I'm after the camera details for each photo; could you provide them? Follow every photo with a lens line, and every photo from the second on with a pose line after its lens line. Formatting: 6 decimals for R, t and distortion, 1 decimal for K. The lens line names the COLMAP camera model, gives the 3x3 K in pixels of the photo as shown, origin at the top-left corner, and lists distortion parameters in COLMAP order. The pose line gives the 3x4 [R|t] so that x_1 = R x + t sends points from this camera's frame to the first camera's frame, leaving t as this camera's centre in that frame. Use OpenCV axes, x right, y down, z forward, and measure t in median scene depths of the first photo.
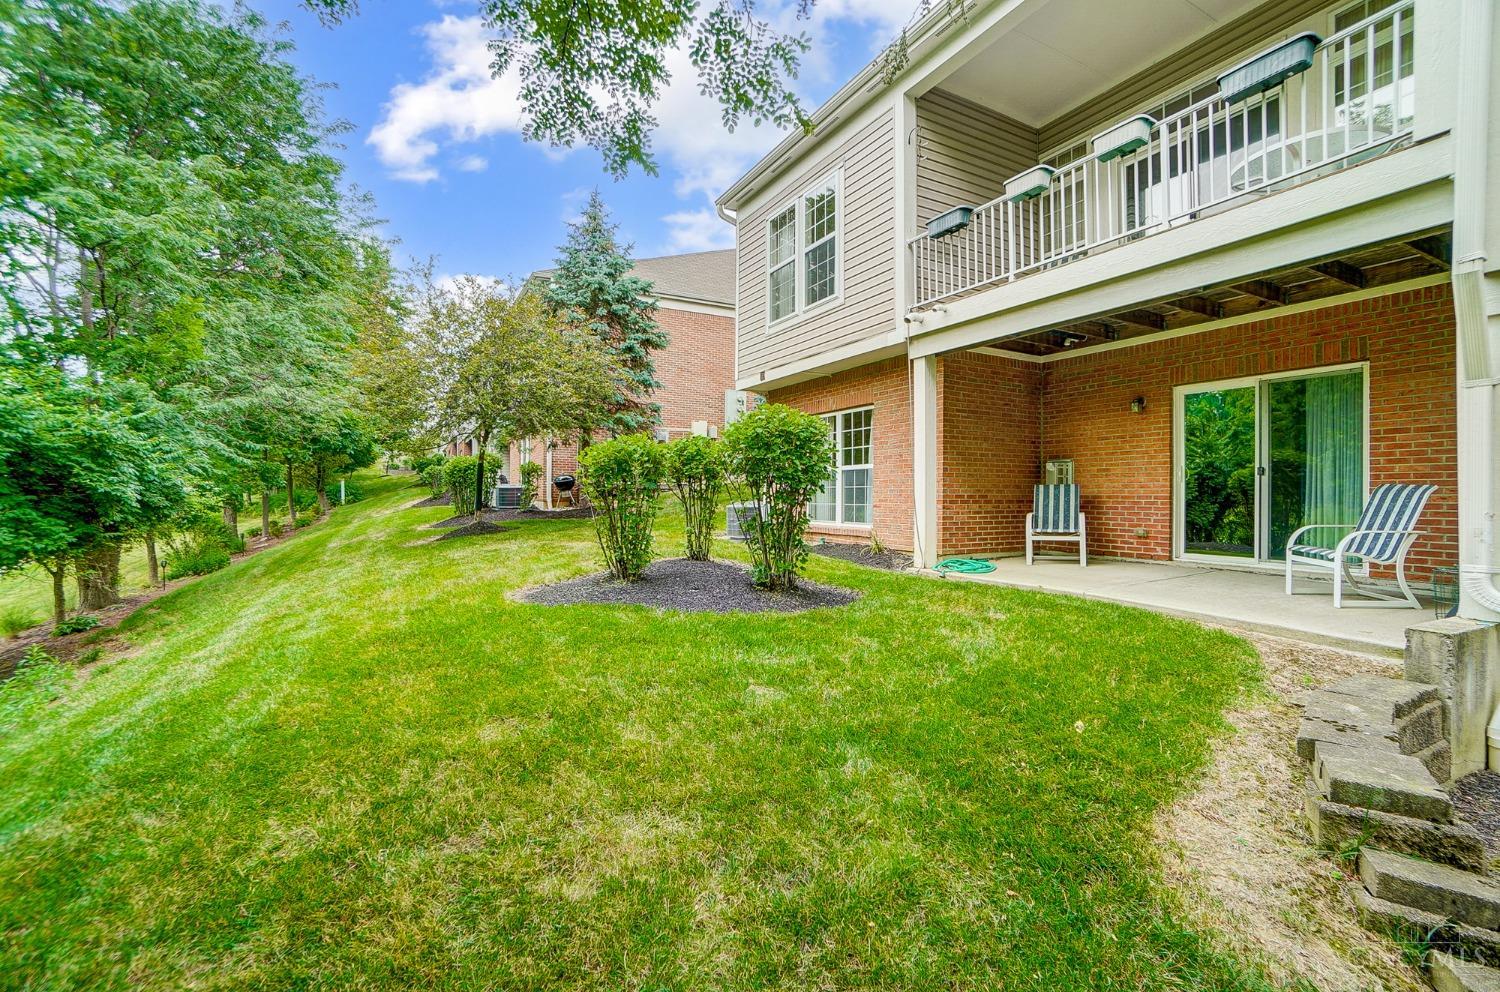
lens RADIAL K [[671.6, 0, 745.9], [0, 671.6, 497.2], [0, 0, 1]] dist [-0.059047, 0.021916]
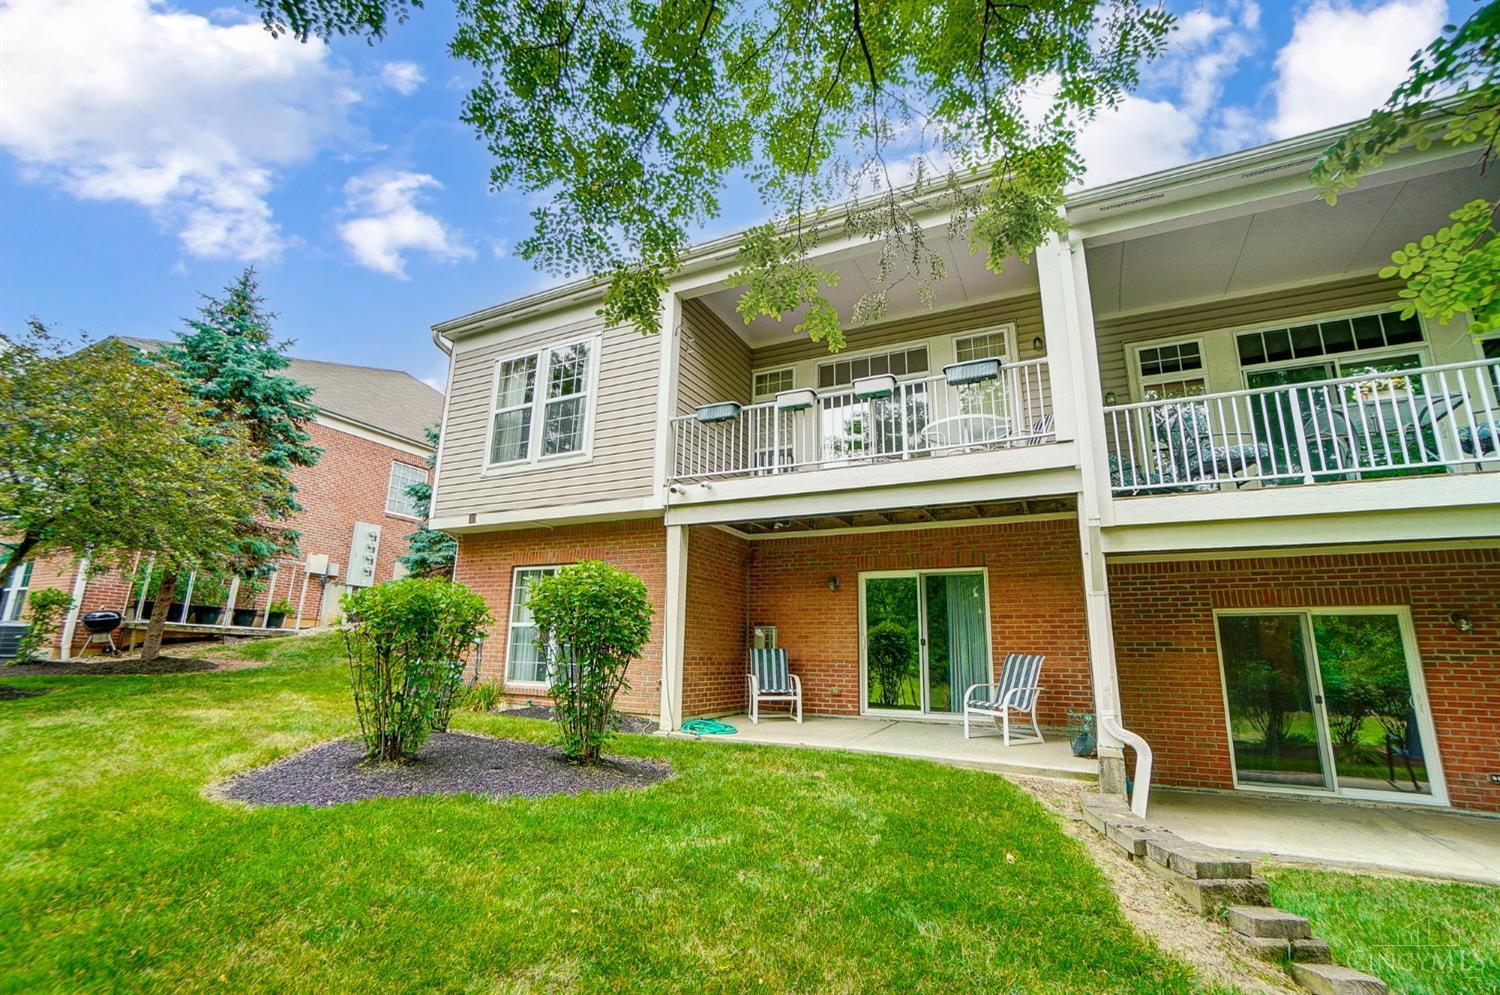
lens RADIAL K [[671.6, 0, 745.9], [0, 671.6, 498.7], [0, 0, 1]] dist [-0.059047, 0.021916]
pose [[0.815190, 0.145643, 0.560583, -0.254547], [-0.016591, 0.973343, -0.228754, -0.006652], [-0.578956, 0.177177, 0.795876, 0.071593]]
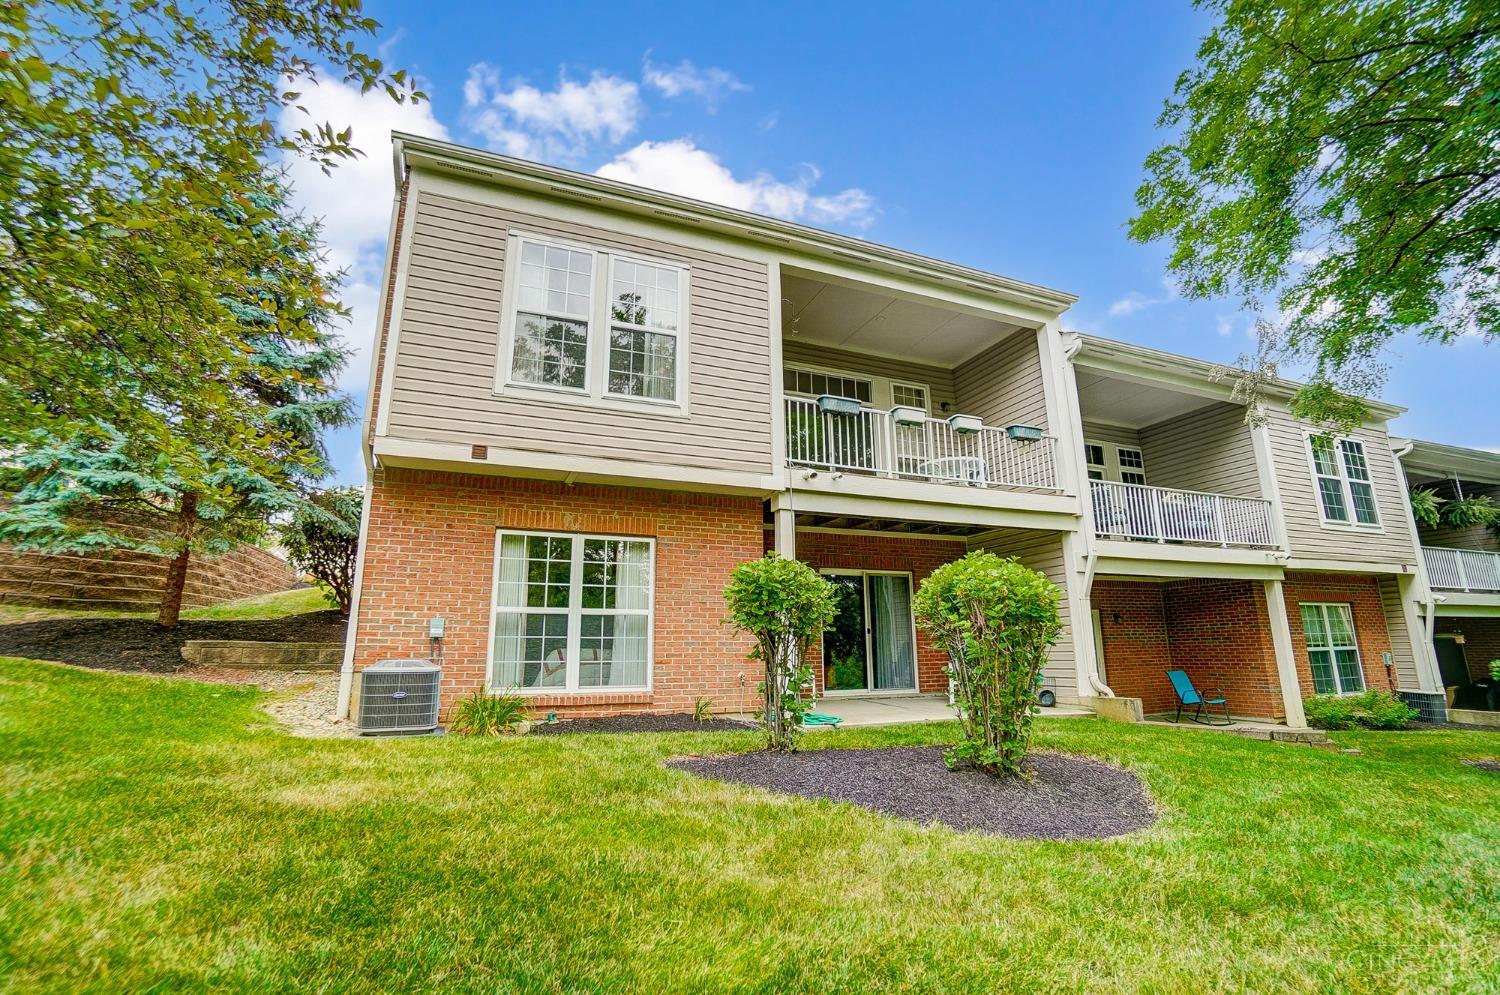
lens RADIAL K [[671.6, 0, 745.9], [0, 671.6, 498.7], [0, 0, 1]] dist [-0.059047, 0.021916]
pose [[0.109555, 0.212408, 0.971020, -0.738724], [0.008294, 0.976671, -0.214580, -0.006873], [-0.993946, 0.031562, 0.105238, 0.952917]]
